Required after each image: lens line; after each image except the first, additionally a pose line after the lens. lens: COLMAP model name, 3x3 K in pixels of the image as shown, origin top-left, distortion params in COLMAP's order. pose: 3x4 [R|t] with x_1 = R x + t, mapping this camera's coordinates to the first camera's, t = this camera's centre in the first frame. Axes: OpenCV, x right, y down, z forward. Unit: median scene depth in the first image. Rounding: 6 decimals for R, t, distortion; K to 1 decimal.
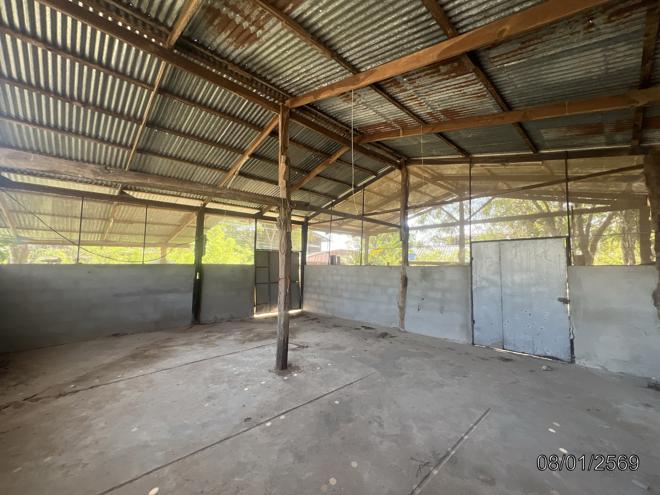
lens RADIAL K [[264.2, 0, 330.7], [0, 264.2, 244.6], [0, 0, 1]] dist [-0.000392, -0.000220]
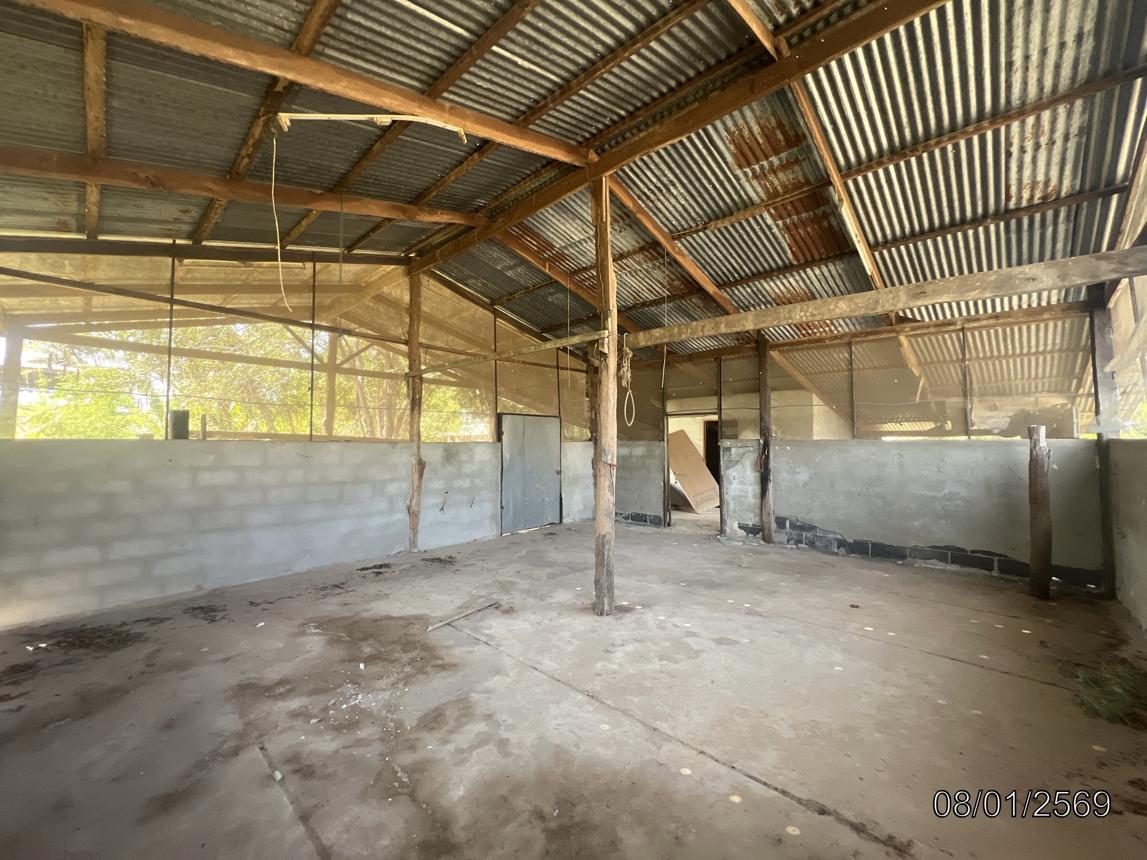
lens RADIAL K [[459.1, 0, 574.7], [0, 459.1, 425.0], [0, 0, 1]] dist [-0.000392, -0.000220]
pose [[-0.062849, 0.032460, 0.997495, -1.282569], [-0.081178, 0.995993, -0.037526, 0.086773], [-0.994716, -0.083333, -0.059962, 1.198929]]
